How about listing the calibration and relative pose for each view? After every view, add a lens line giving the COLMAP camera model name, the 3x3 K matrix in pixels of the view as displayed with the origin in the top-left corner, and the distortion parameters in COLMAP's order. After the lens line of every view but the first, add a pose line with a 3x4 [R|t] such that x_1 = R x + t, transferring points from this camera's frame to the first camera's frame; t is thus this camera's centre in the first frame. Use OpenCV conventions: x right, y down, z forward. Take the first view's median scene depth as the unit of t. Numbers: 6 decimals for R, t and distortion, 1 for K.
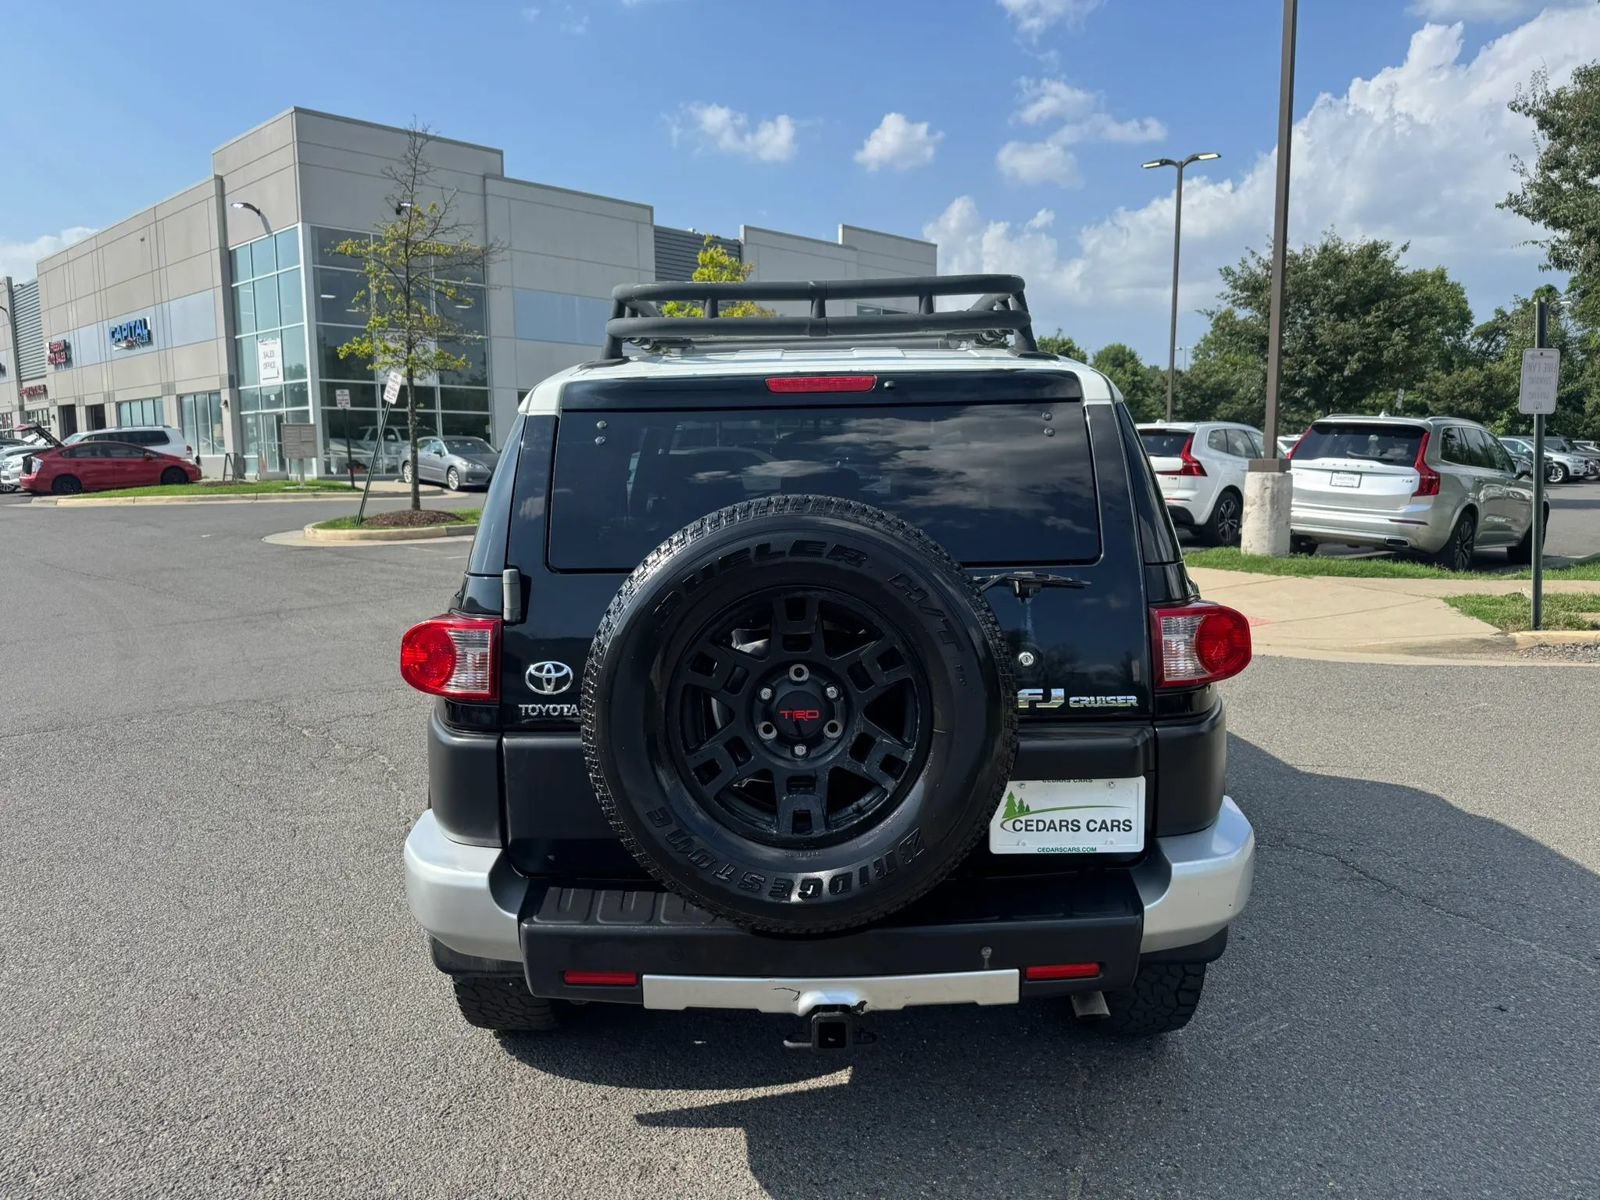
lens RADIAL K [[1138.8, 0, 795.5], [0, 1138.8, 607.2], [0, 0, 1]] dist [0.019808, -0.030654]
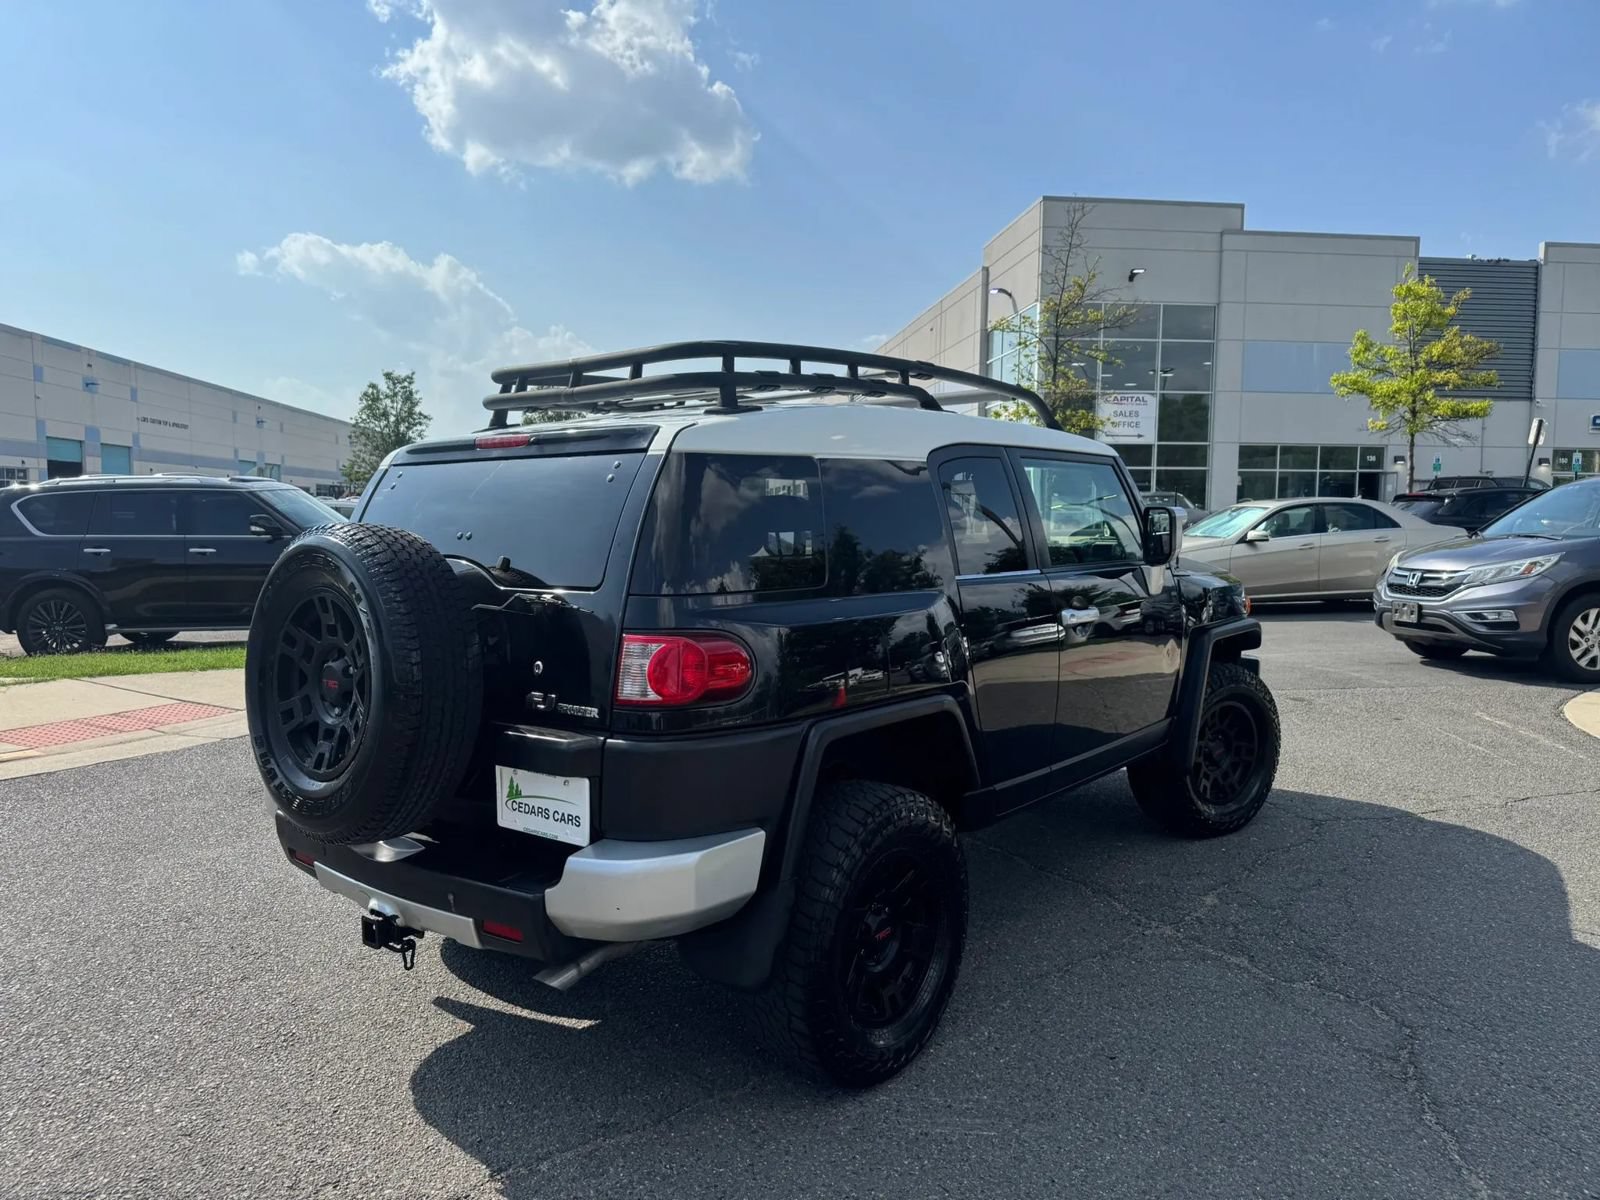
lens RADIAL K [[1138.8, 0, 795.5], [0, 1138.8, 607.2], [0, 0, 1]] dist [0.019808, -0.030654]
pose [[0.771283, 0.060645, -0.633597, 0.091284], [-0.091619, 0.995662, -0.016229, -0.001848], [0.629864, 0.070566, 0.773493, 0.019147]]
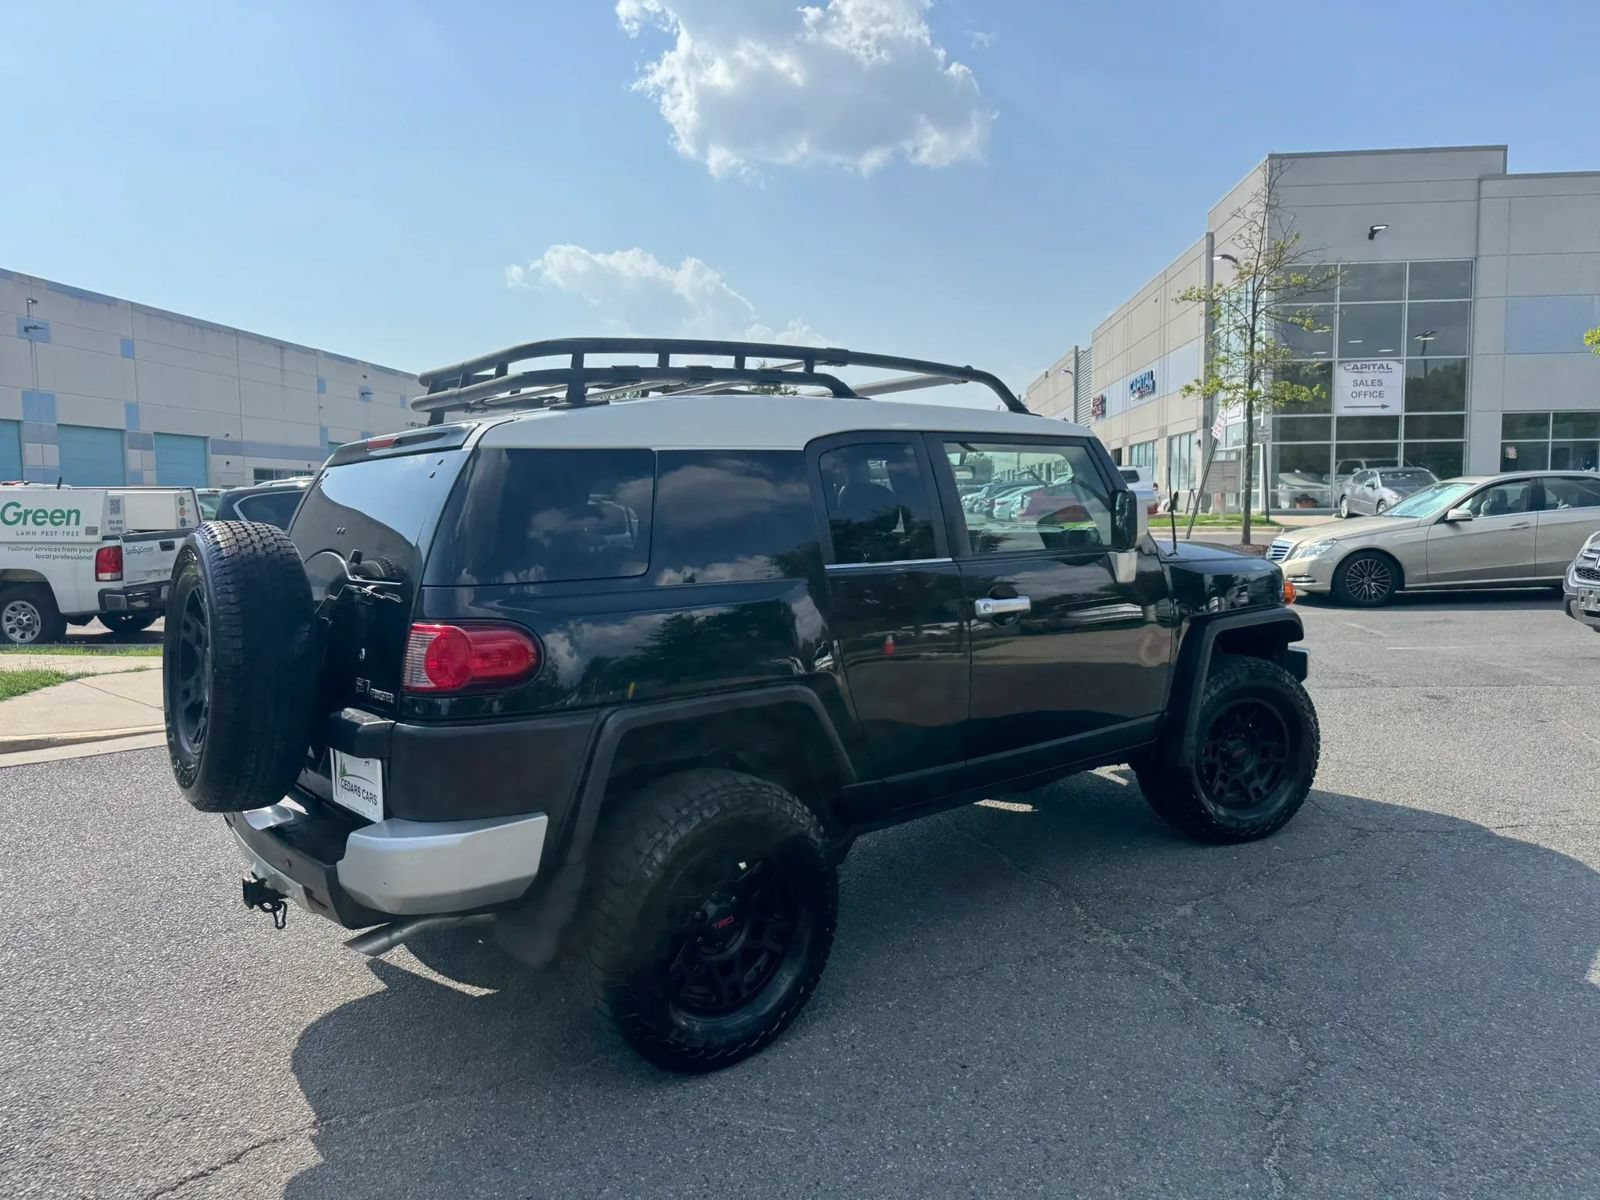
lens RADIAL K [[1130.1, 0, 798.0], [0, 1130.1, 602.1], [0, 0, 1]] dist [0.067075, -0.116451]
pose [[0.619651, 0.065900, -0.782106, 0.117360], [-0.092231, 0.995679, 0.010822, -0.005630], [0.779440, 0.065429, 0.623051, 0.045713]]
